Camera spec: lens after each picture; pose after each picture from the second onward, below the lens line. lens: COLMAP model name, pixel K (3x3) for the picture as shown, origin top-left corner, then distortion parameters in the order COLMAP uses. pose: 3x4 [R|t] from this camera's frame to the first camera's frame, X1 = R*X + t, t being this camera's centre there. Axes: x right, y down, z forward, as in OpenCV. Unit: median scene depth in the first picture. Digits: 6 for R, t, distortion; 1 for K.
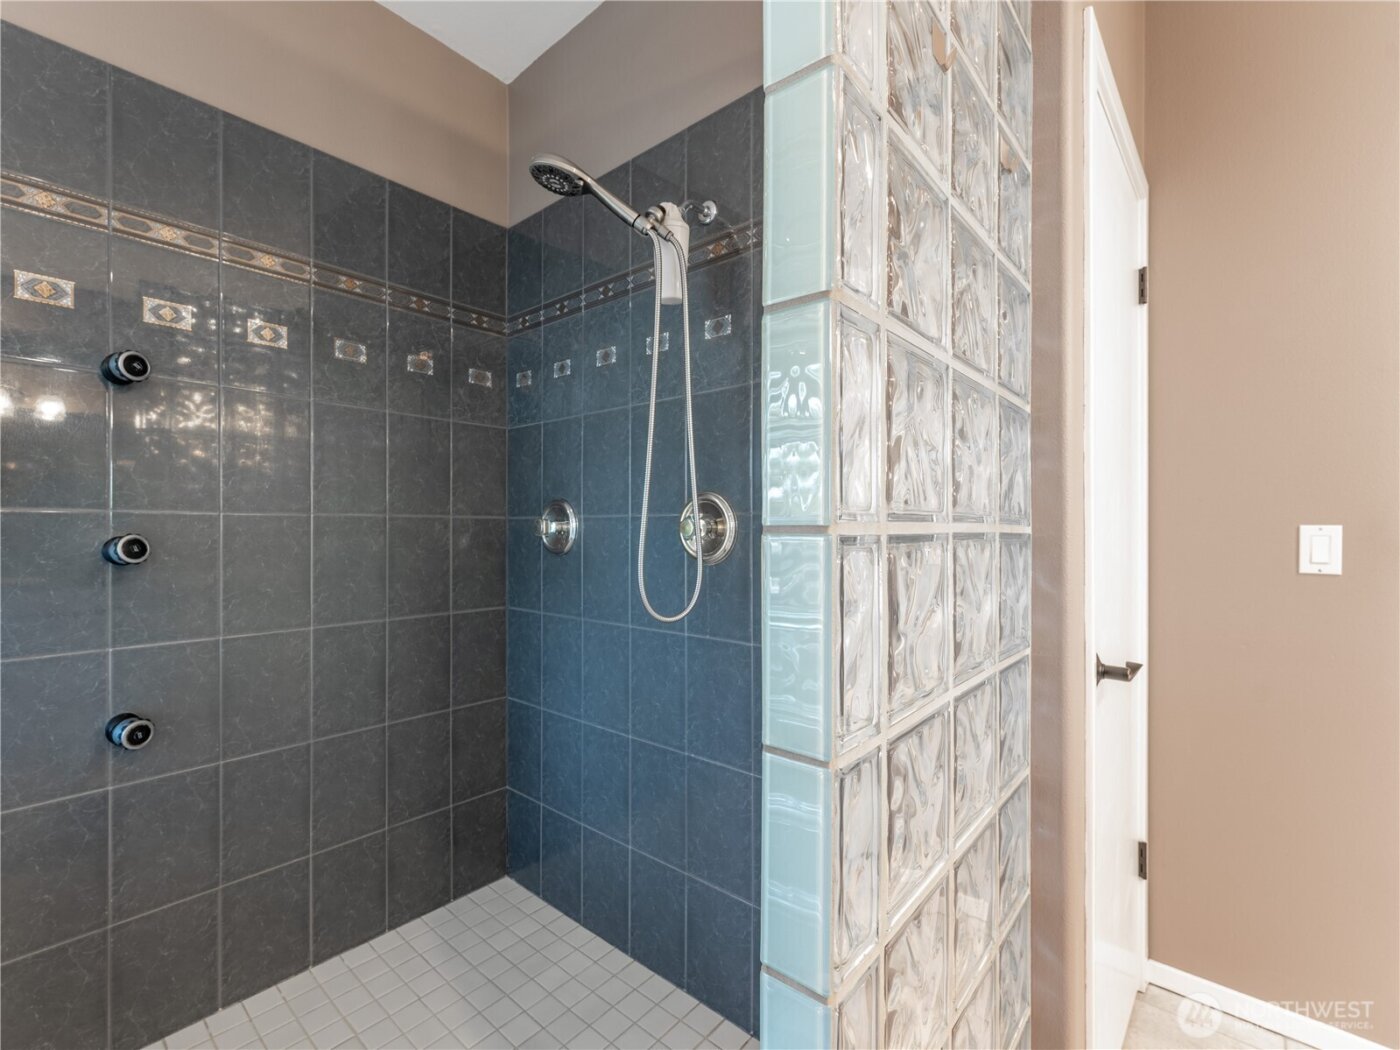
lens RADIAL K [[629.3, 0, 676.4], [0, 629.3, 518.4], [0, 0, 1]] dist [-0.003605, -0.000595]
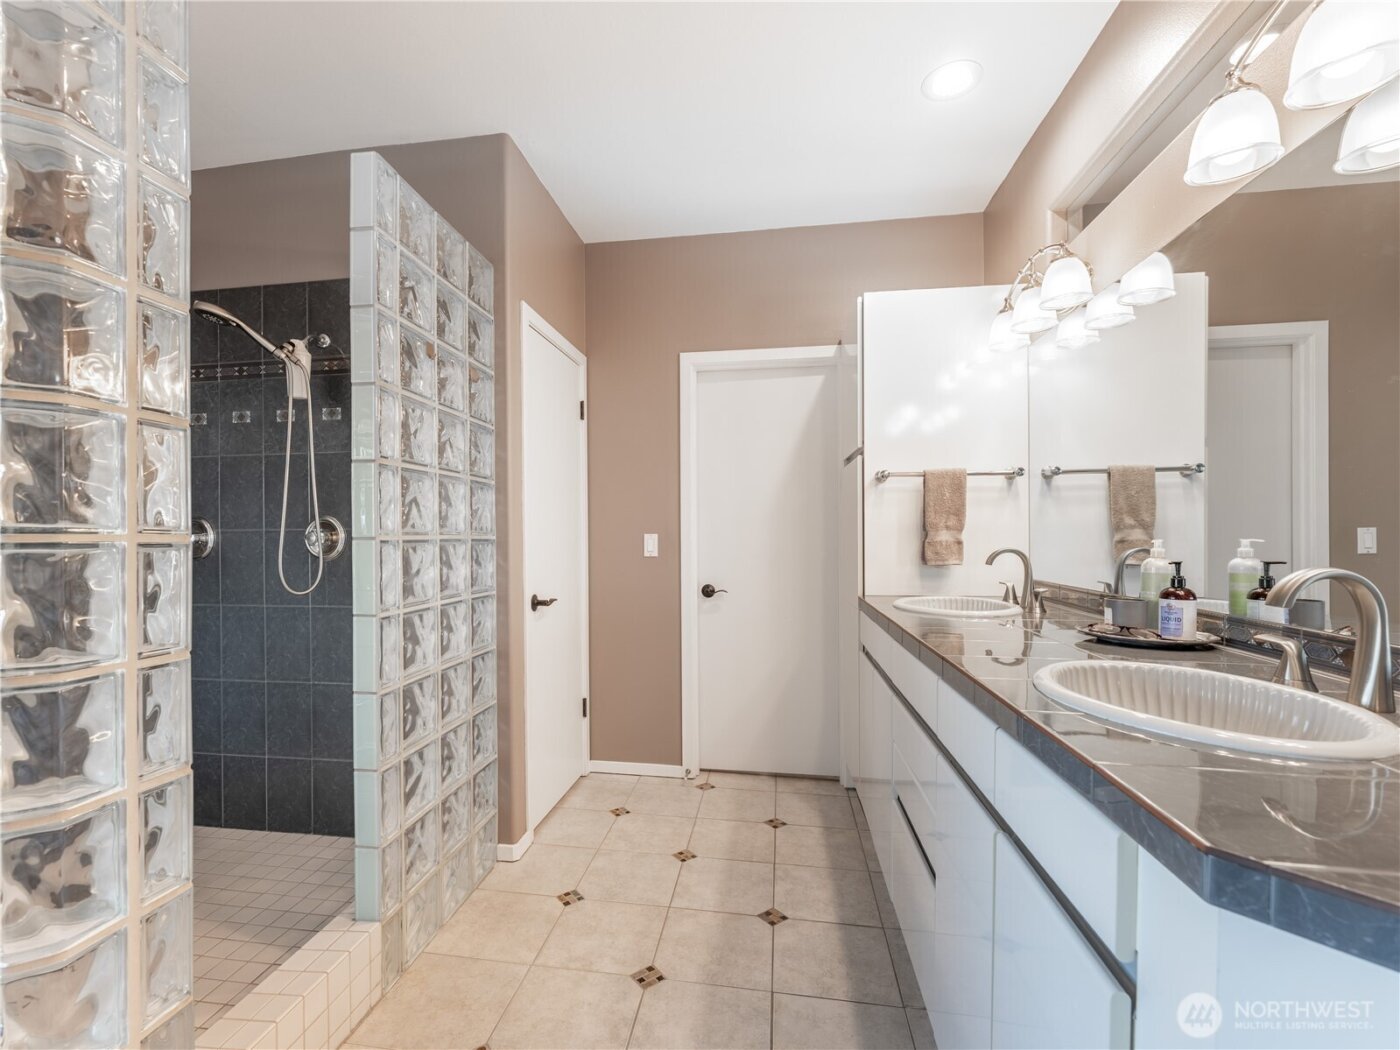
lens RADIAL K [[601.5, 0, 661.0], [0, 601.5, 538.3], [0, 0, 1]] dist [0.001474, -0.000075]
pose [[0.843152, -0.010082, 0.537581, -0.055060], [-0.000316, 0.999815, 0.019246, -0.013660], [-0.537676, -0.016397, 0.842992, -0.764422]]
